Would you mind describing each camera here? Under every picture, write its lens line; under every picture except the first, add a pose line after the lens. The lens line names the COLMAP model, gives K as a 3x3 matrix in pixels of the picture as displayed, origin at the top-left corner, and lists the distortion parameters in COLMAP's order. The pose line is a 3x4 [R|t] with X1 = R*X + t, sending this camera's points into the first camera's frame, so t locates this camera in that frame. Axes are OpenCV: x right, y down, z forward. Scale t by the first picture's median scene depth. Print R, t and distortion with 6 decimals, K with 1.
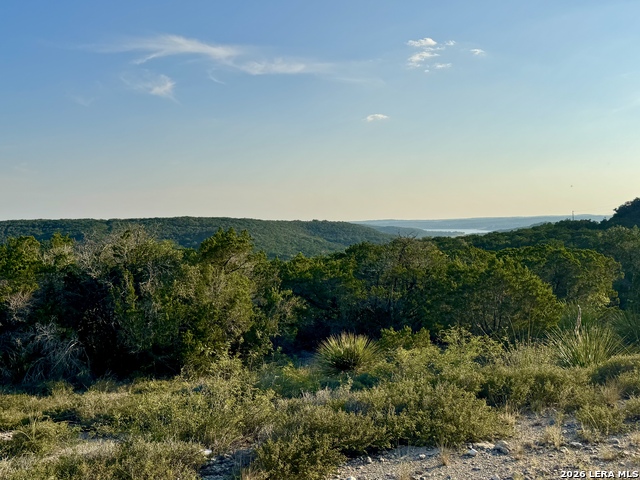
lens RADIAL K [[622.2, 0, 323.4], [0, 622.2, 238.4], [0, 0, 1]] dist [0.063889, -0.001498]
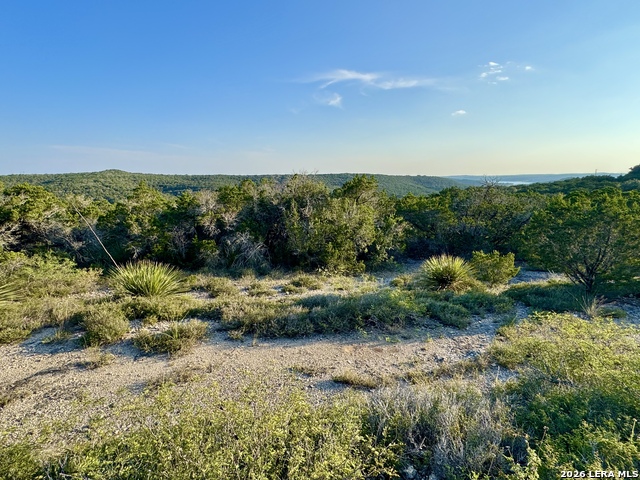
lens RADIAL K [[337.7, 0, 321.4], [0, 337.7, 239.9], [0, 0, 1]] dist [0.000518, 0.000764]
pose [[0.958881, 0.058092, -0.277800, -0.012374], [-0.013303, 0.986952, 0.160466, 0.012368], [0.283497, -0.150172, 0.947142, 0.211937]]
